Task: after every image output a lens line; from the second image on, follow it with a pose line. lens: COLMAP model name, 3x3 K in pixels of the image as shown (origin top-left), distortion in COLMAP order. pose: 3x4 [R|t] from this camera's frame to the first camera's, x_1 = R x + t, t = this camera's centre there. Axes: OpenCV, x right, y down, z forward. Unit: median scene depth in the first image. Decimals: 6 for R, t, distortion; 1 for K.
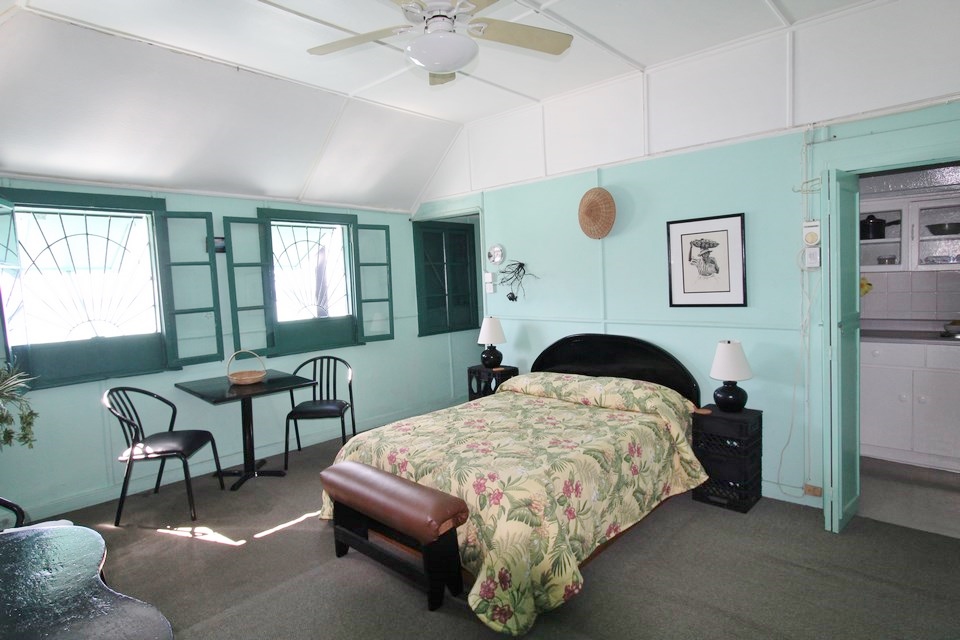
lens RADIAL K [[530.1, 0, 475.7], [0, 530.1, 319.3], [0, 0, 1]] dist [-0.027137, 0.007013]
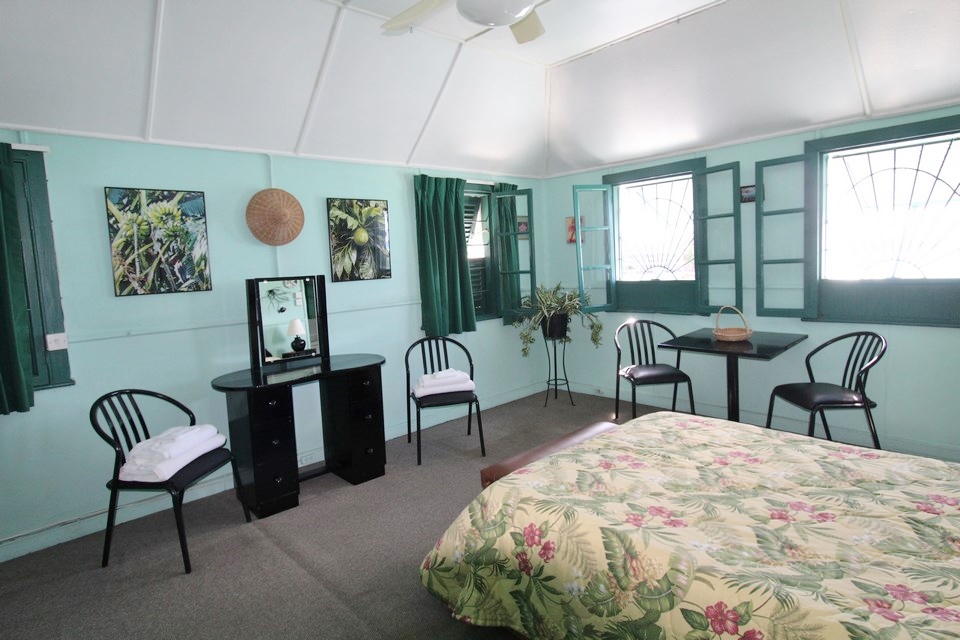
lens RADIAL K [[530.1, 0, 475.5], [0, 530.1, 316.5], [0, 0, 1]] dist [-0.027137, 0.007013]
pose [[-0.101091, 0.150270, -0.983463, 0.566918], [-0.013151, 0.988239, 0.152351, -0.063418], [0.994790, 0.028335, -0.097926, 0.641029]]
